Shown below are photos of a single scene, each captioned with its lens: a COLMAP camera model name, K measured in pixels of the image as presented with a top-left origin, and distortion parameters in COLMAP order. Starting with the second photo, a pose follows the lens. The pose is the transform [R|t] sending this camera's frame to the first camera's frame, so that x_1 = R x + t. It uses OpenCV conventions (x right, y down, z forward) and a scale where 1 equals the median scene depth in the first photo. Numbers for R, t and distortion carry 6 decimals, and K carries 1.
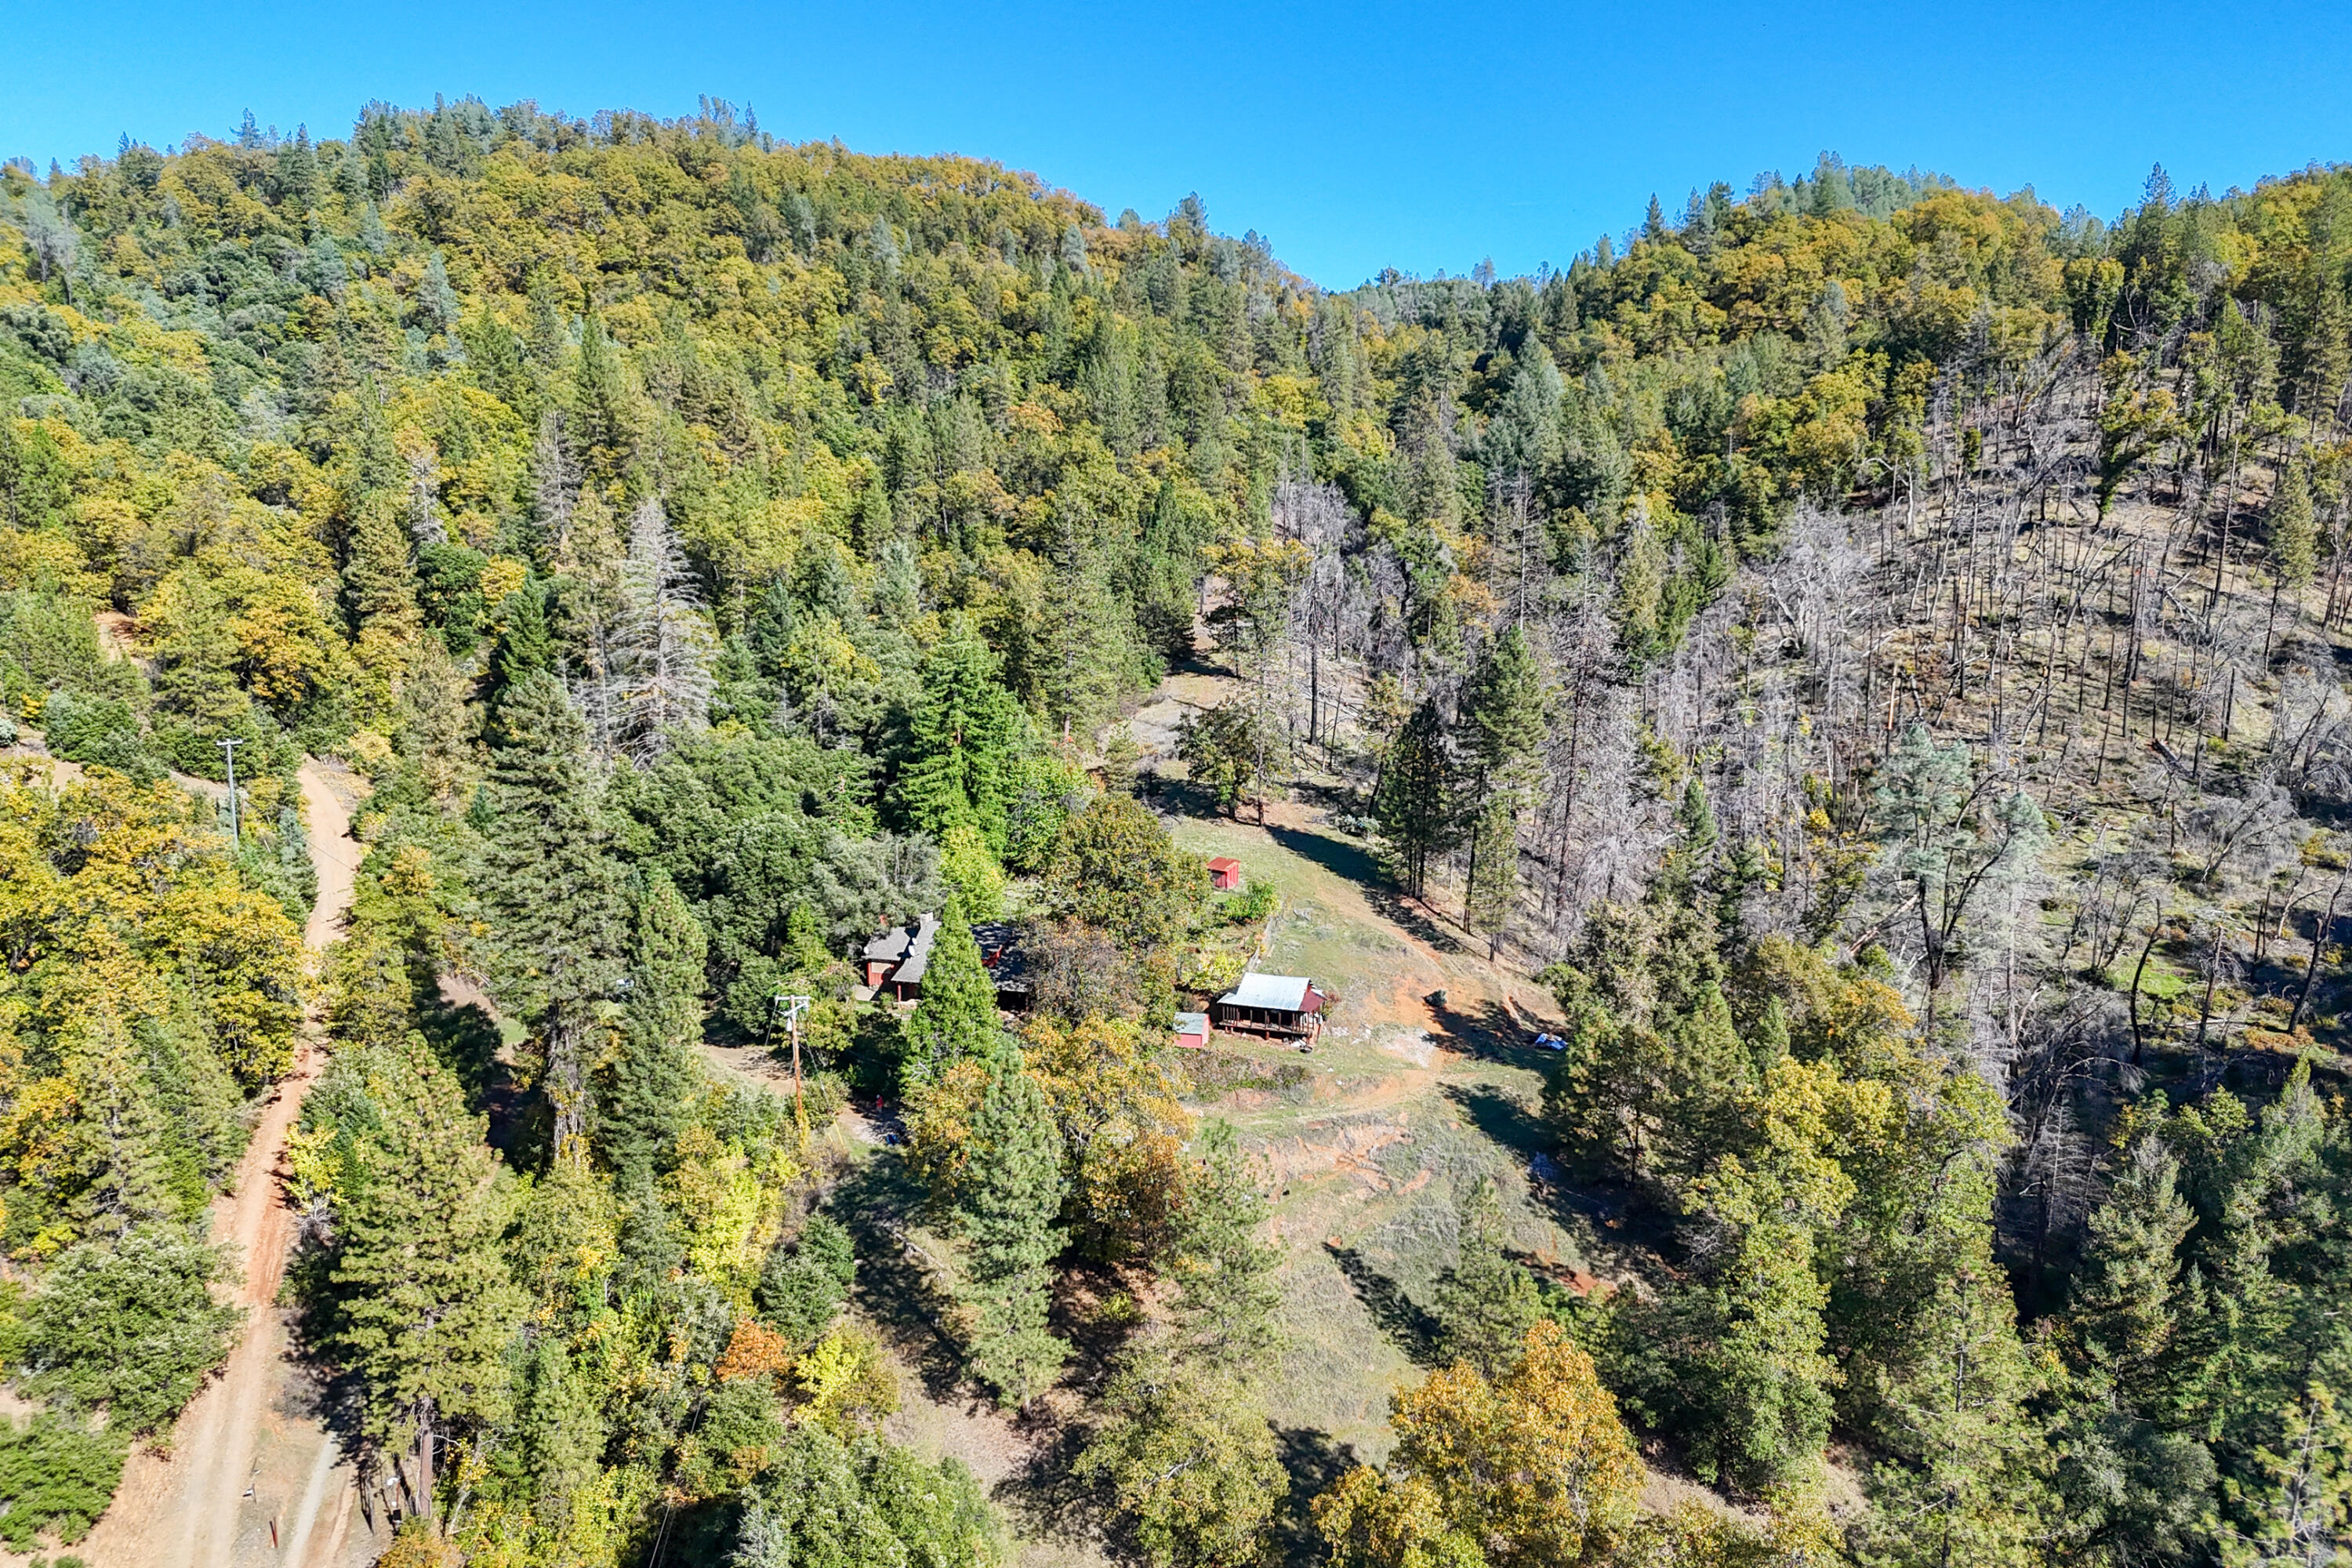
lens RADIAL K [[1720.7, 0, 1176.0], [0, 1720.7, 784.0], [0, 0, 1]] dist [0.074418, -0.081703]
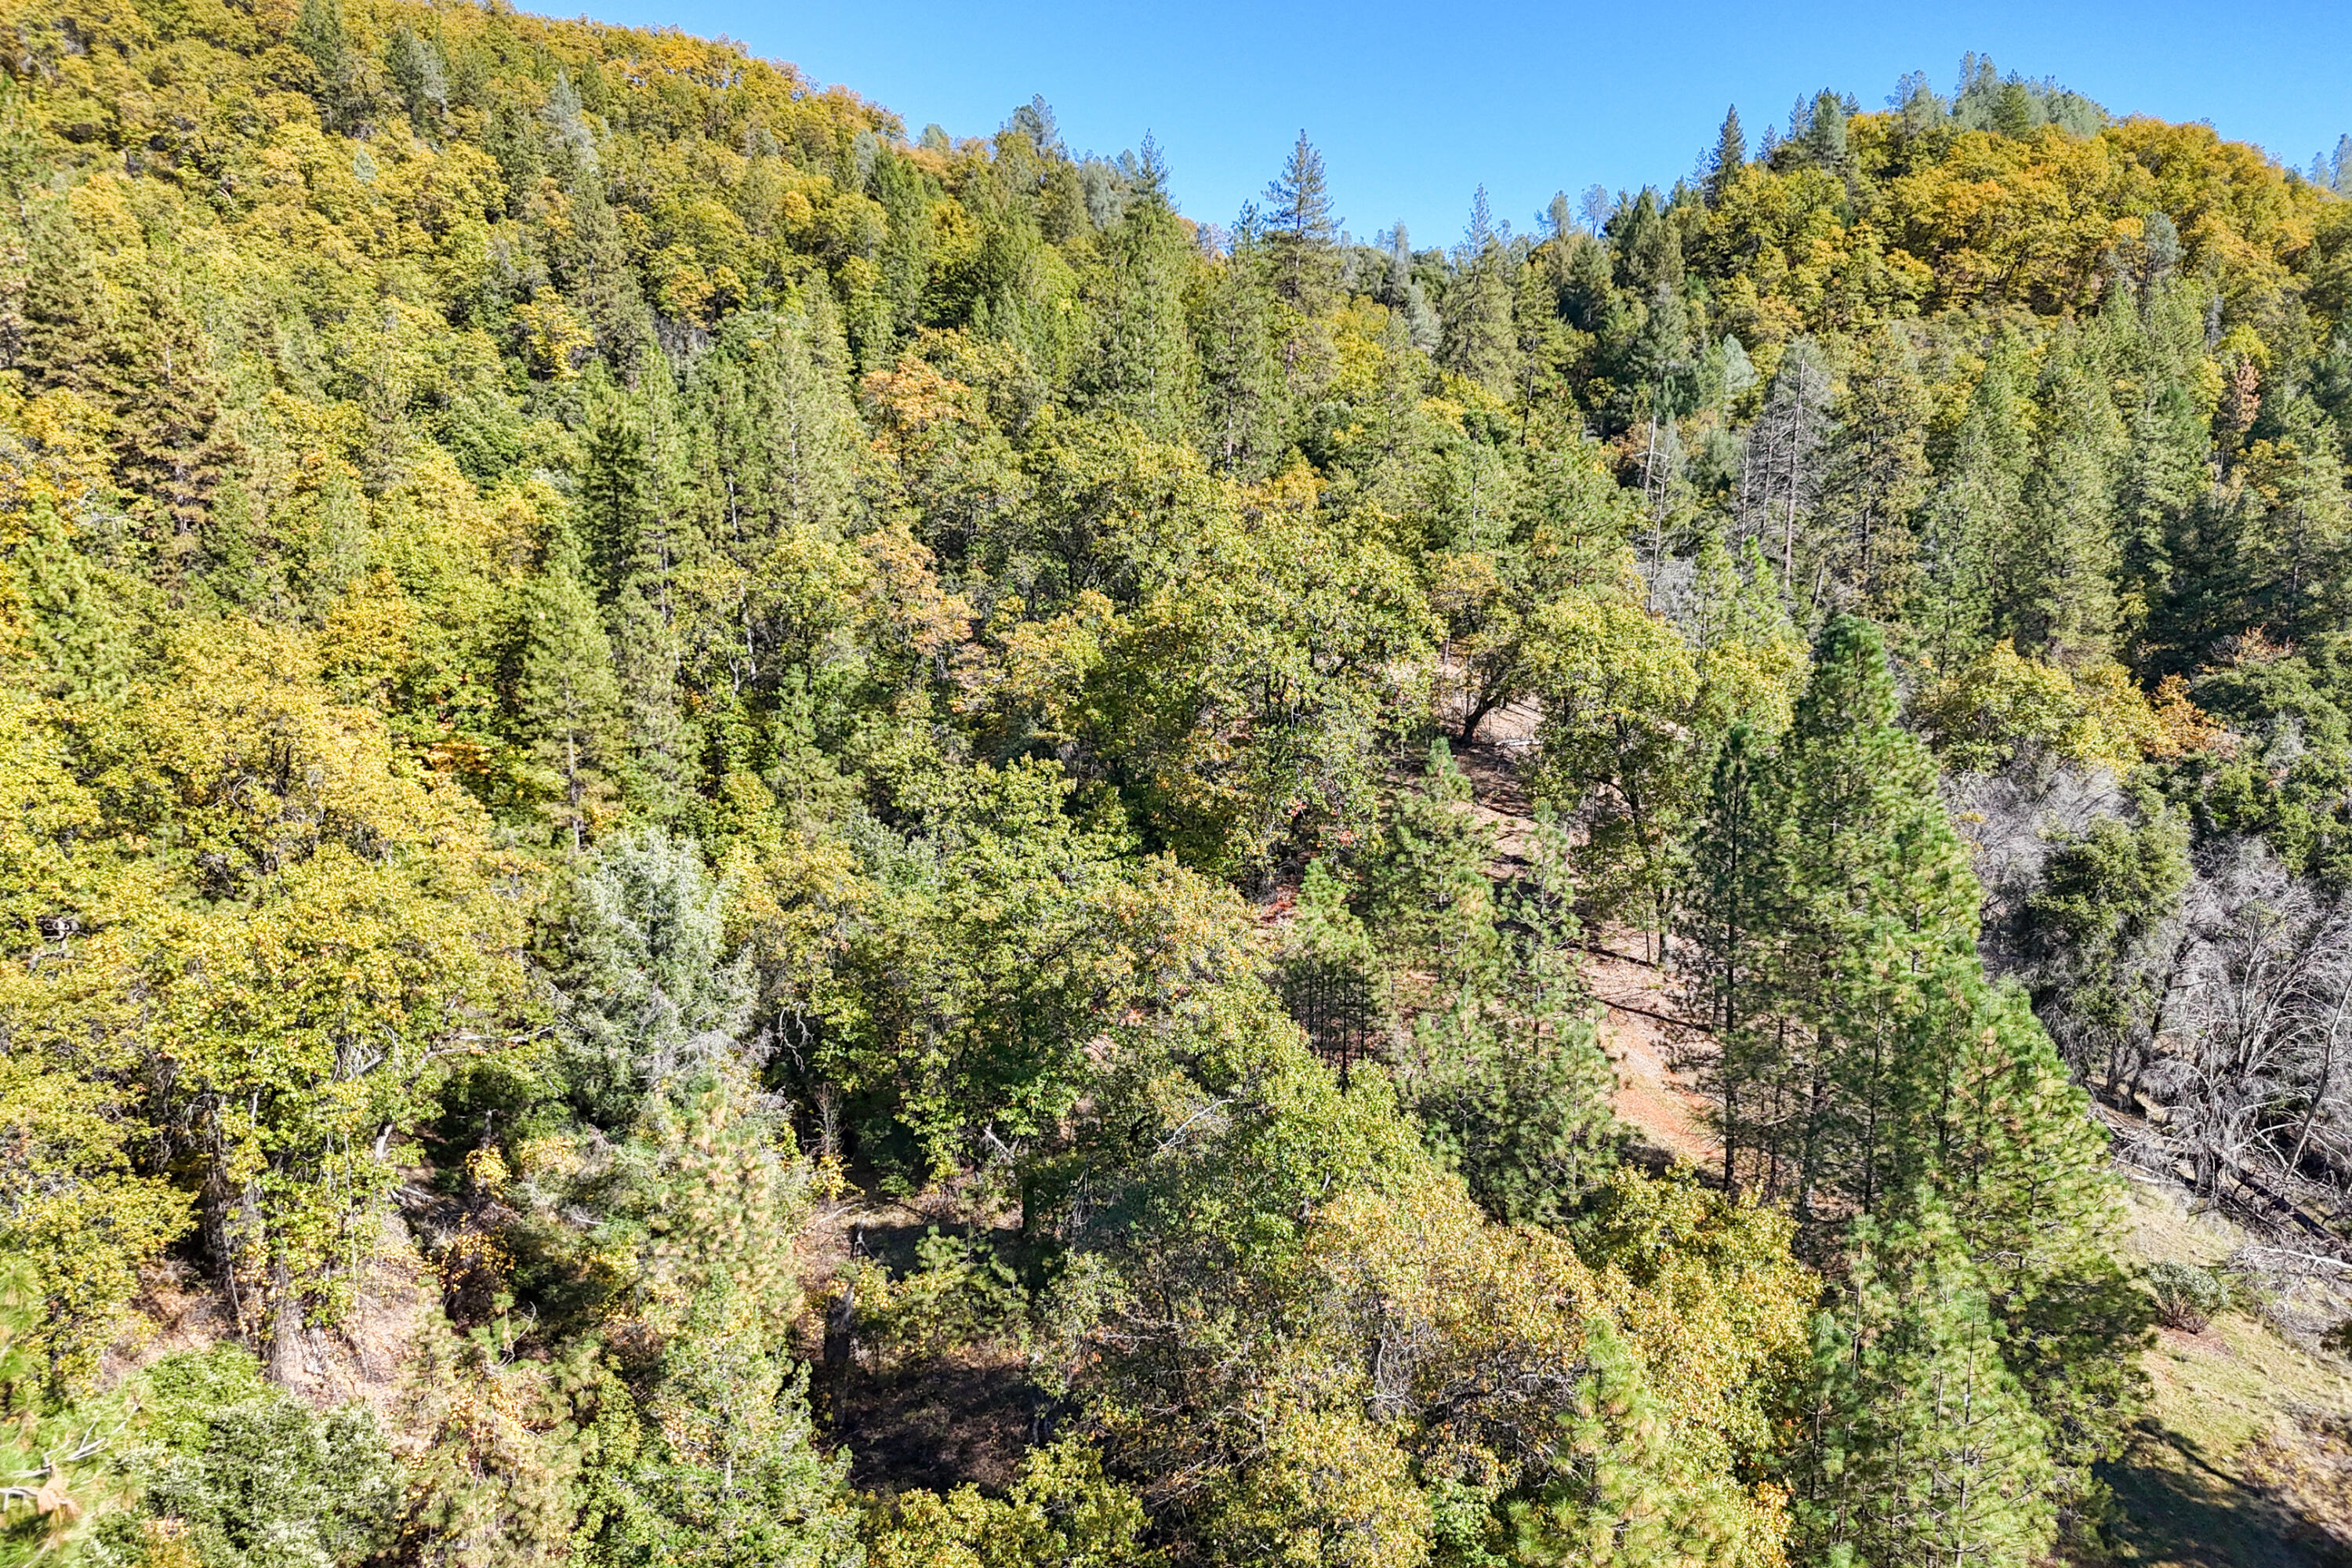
lens RADIAL K [[1751.0, 0, 1179.2], [0, 1751.0, 844.5], [0, 0, 1]] dist [0.070862, -0.050641]
pose [[0.987628, -0.021028, 0.155397, -0.096648], [0.018290, 0.999652, 0.019030, -0.109307], [-0.155743, -0.015952, 0.987669, 0.565737]]
